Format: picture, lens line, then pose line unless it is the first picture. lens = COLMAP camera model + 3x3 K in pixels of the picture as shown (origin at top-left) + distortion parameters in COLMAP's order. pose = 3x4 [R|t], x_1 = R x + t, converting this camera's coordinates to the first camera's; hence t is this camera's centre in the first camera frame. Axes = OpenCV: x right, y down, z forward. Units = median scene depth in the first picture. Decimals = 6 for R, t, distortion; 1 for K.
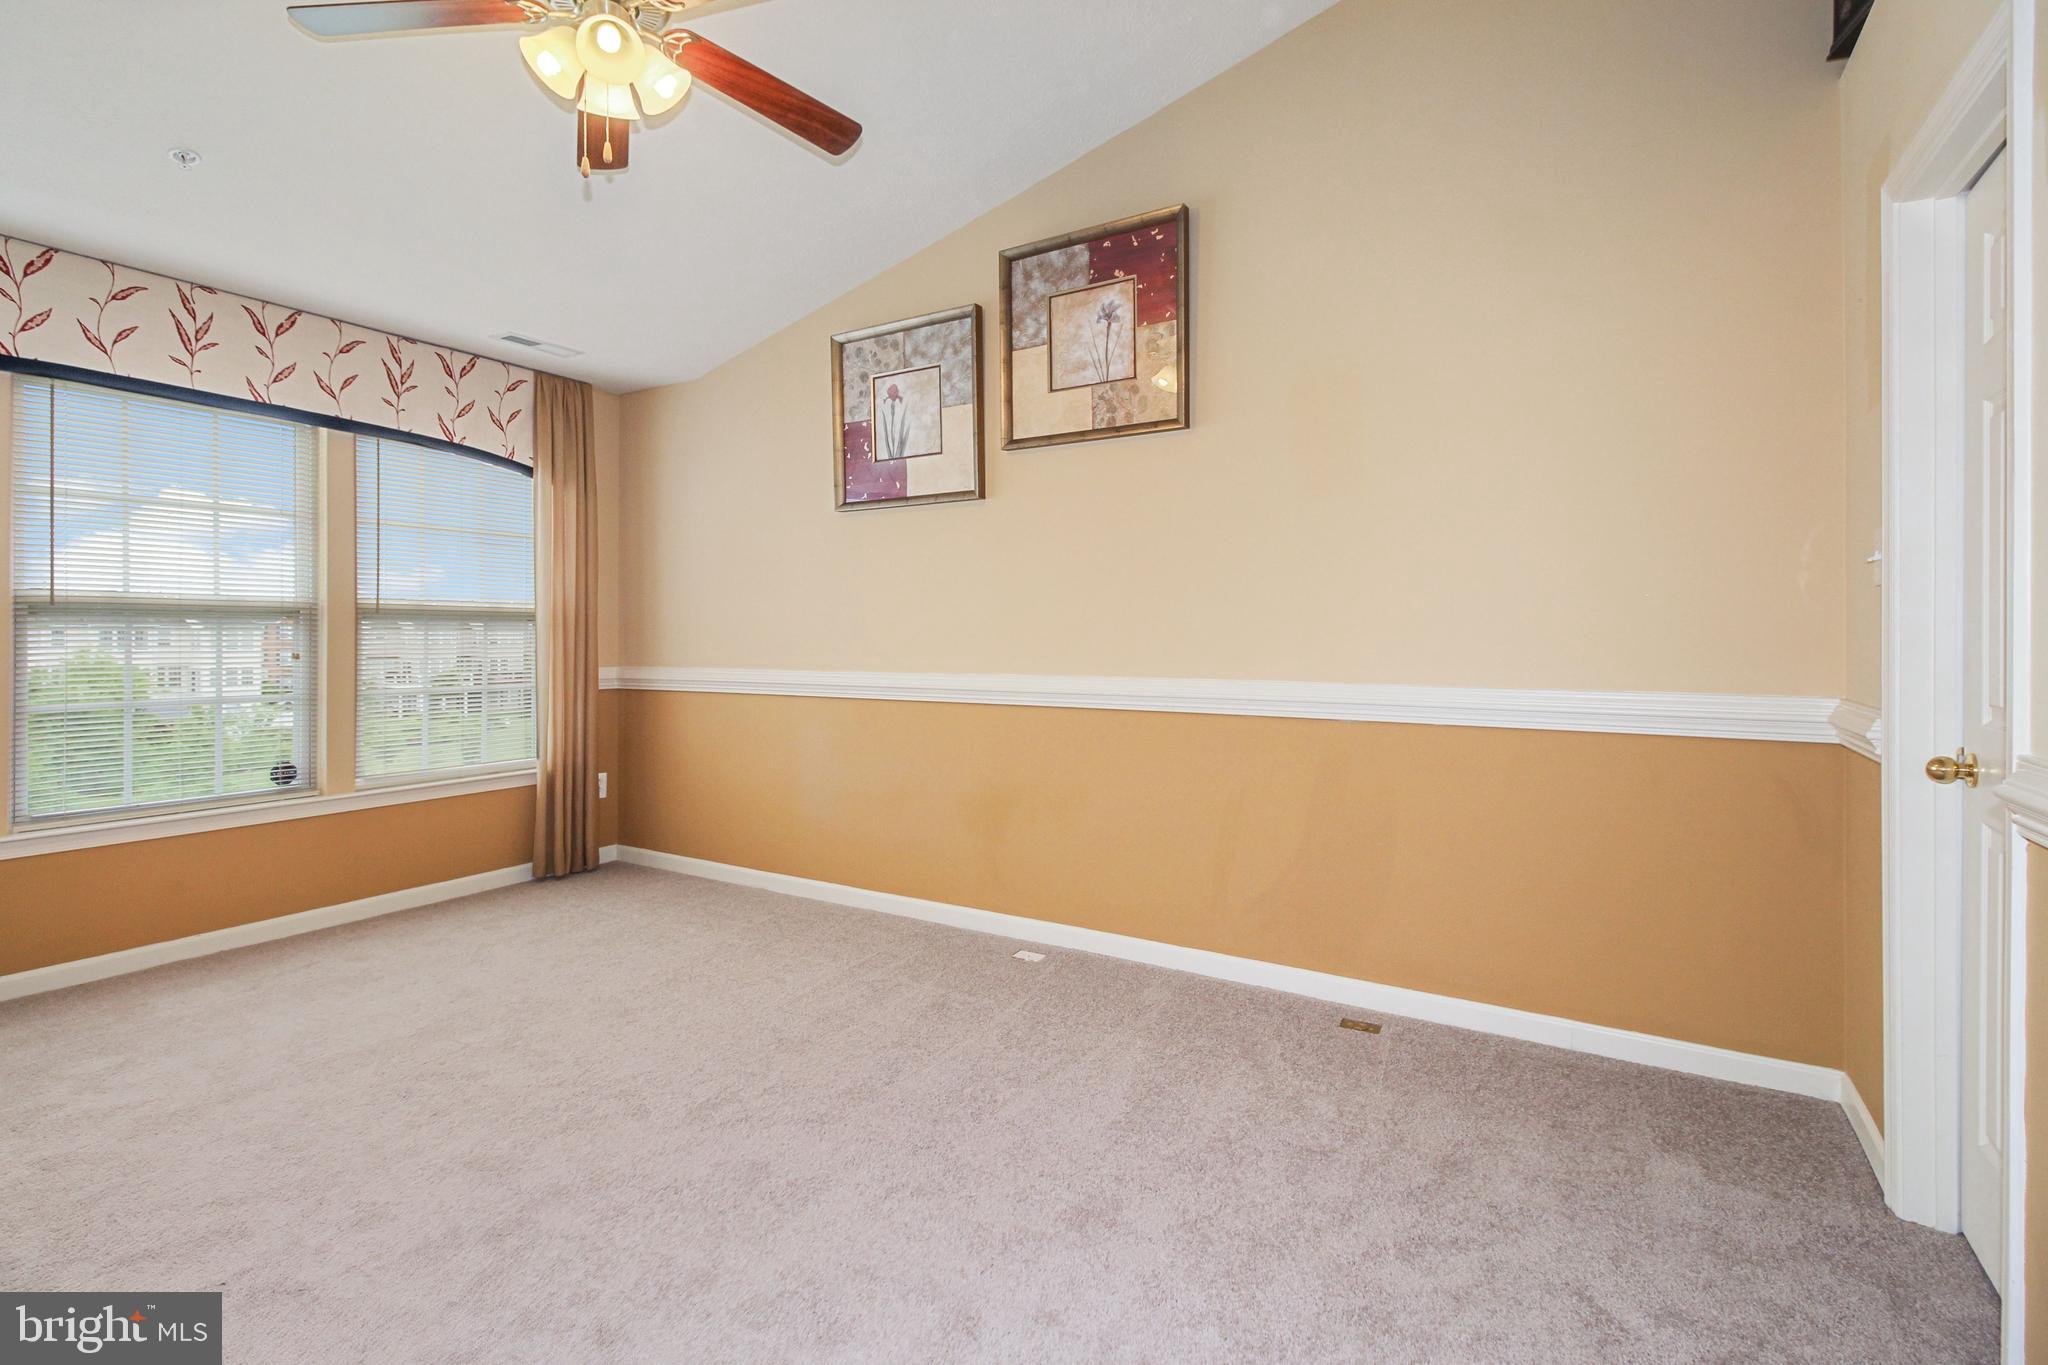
lens RADIAL K [[946.6, 0, 1018.3], [0, 946.6, 641.6], [0, 0, 1]] dist [-0.002079, -0.001339]
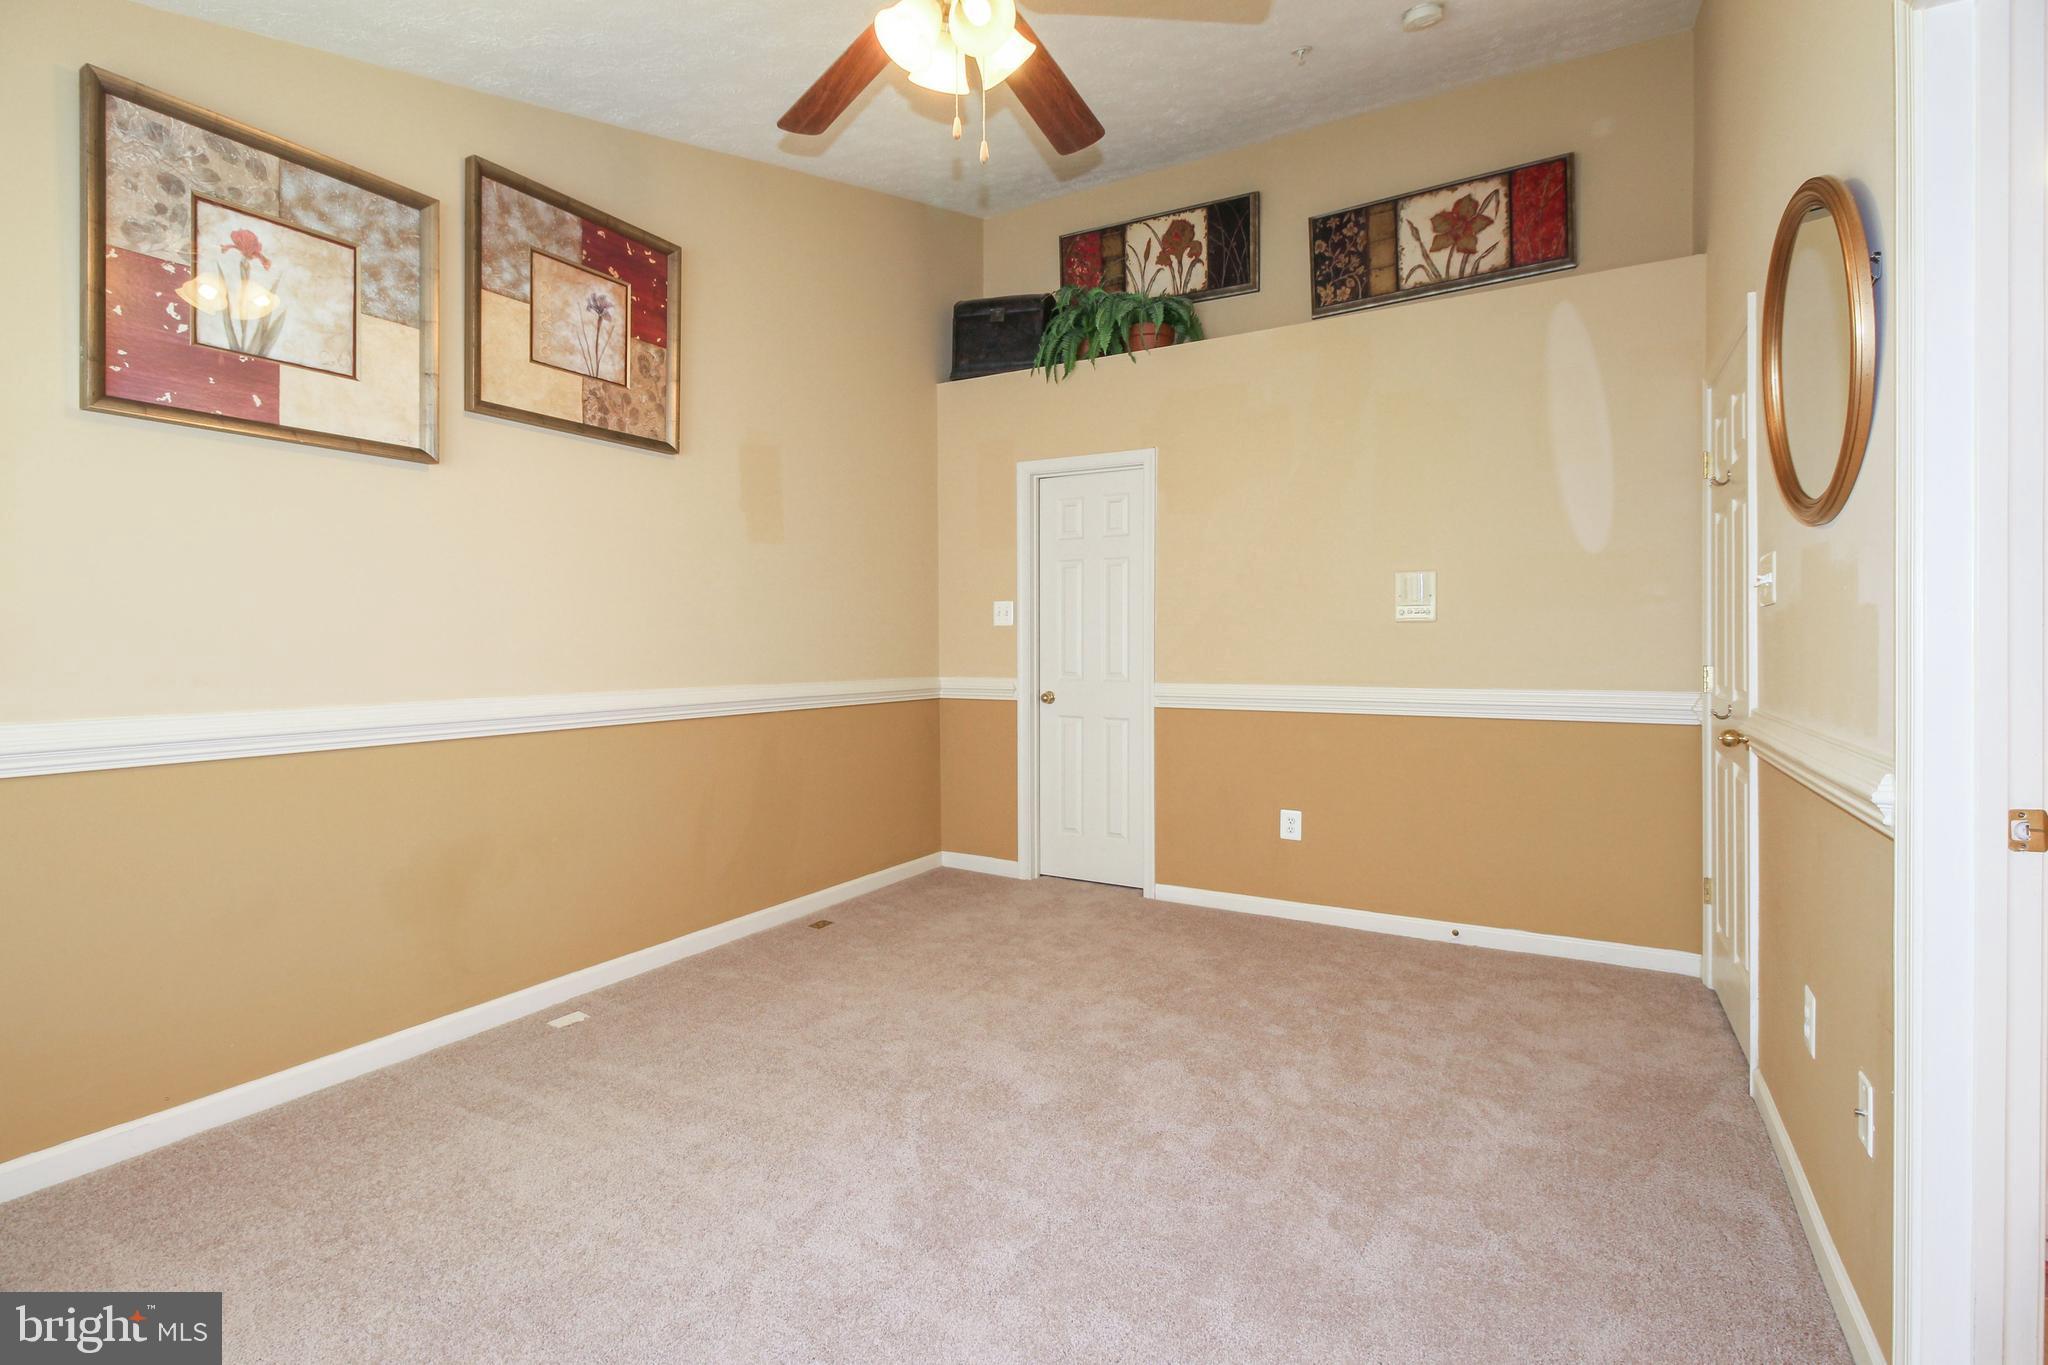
lens RADIAL K [[946.6, 0, 1018.3], [0, 946.6, 641.6], [0, 0, 1]] dist [-0.002079, -0.001339]
pose [[-0.037133, 0.000407, 0.999310, -0.752641], [0.003871, 0.999992, -0.000264, -0.009722], [-0.999303, 0.003859, -0.037134, 0.540626]]
